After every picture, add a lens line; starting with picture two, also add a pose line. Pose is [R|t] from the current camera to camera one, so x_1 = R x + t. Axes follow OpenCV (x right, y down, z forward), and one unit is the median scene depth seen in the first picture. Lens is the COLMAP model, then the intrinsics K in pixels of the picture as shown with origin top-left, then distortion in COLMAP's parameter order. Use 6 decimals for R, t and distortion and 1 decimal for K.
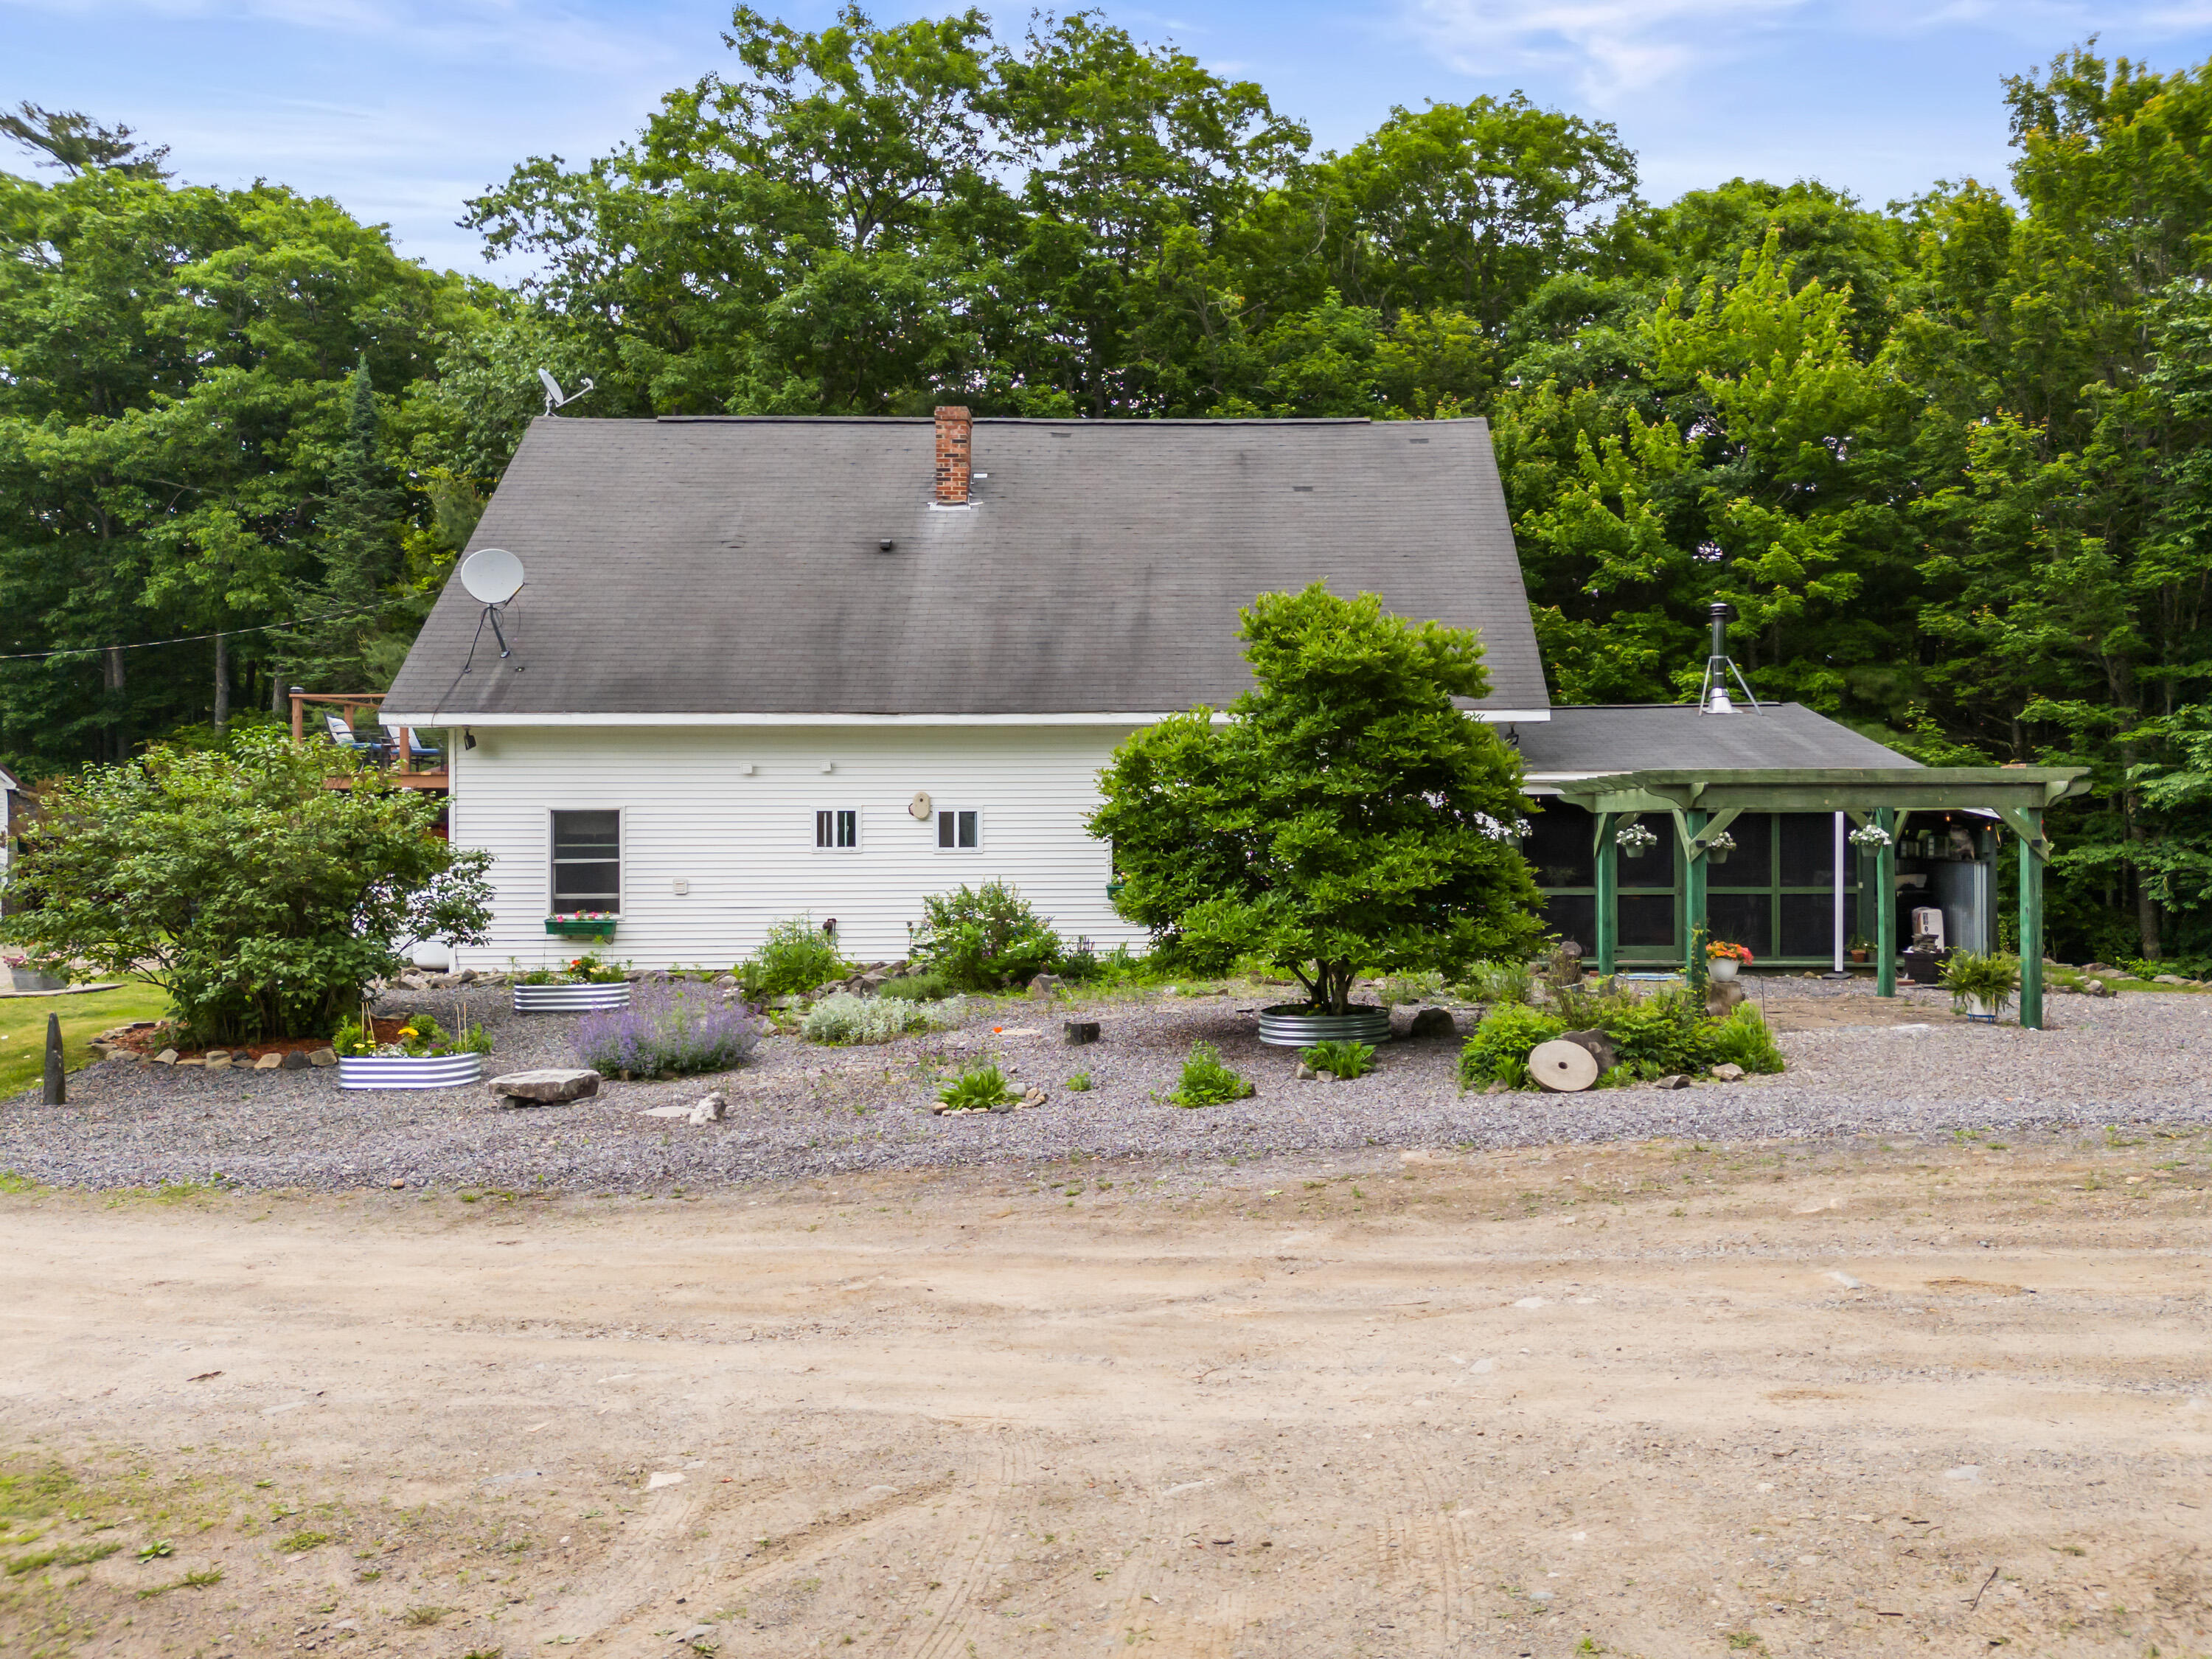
lens RADIAL K [[1566.7, 0, 1108.9], [0, 1566.7, 844.7], [0, 0, 1]] dist [0.040478, -0.009877]
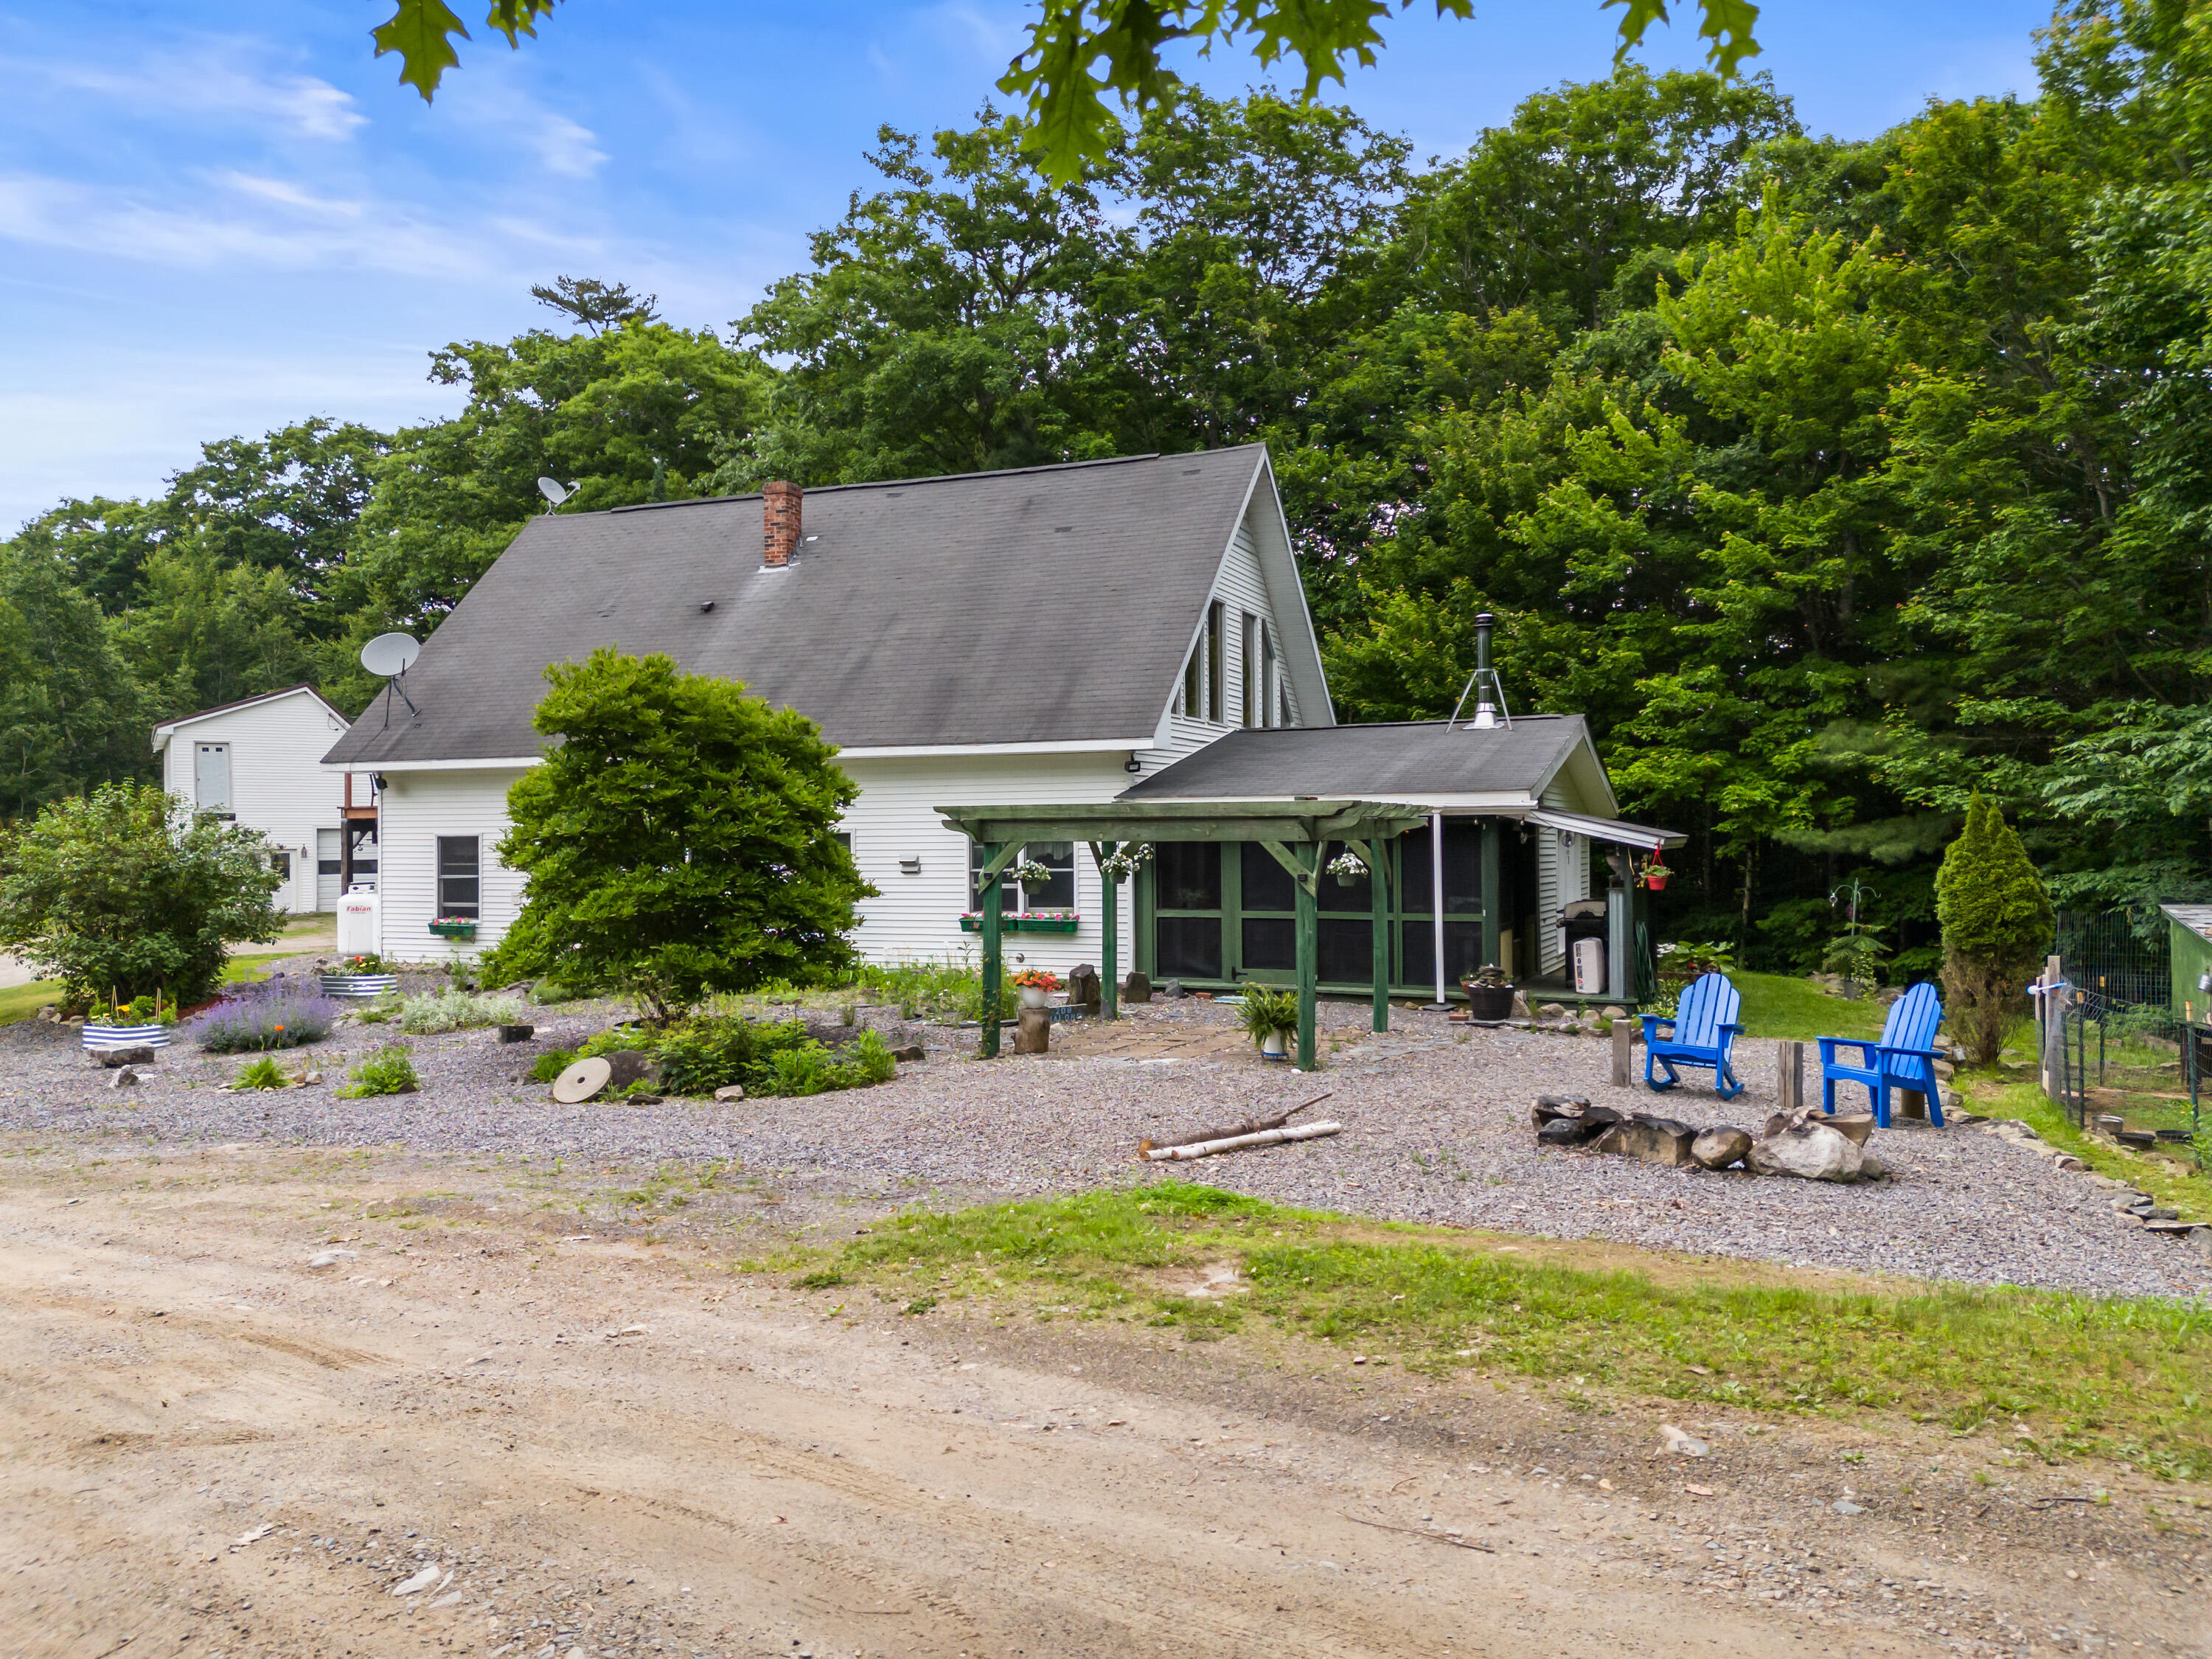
lens RADIAL K [[1566.7, 0, 1118.0], [0, 1566.7, 814.2], [0, 0, 1]] dist [0.040478, -0.009877]
pose [[0.921668, -0.007497, -0.387907, 0.533997], [-0.002387, 0.999685, -0.024992, -0.007481], [0.387972, 0.023961, 0.921360, 0.041807]]
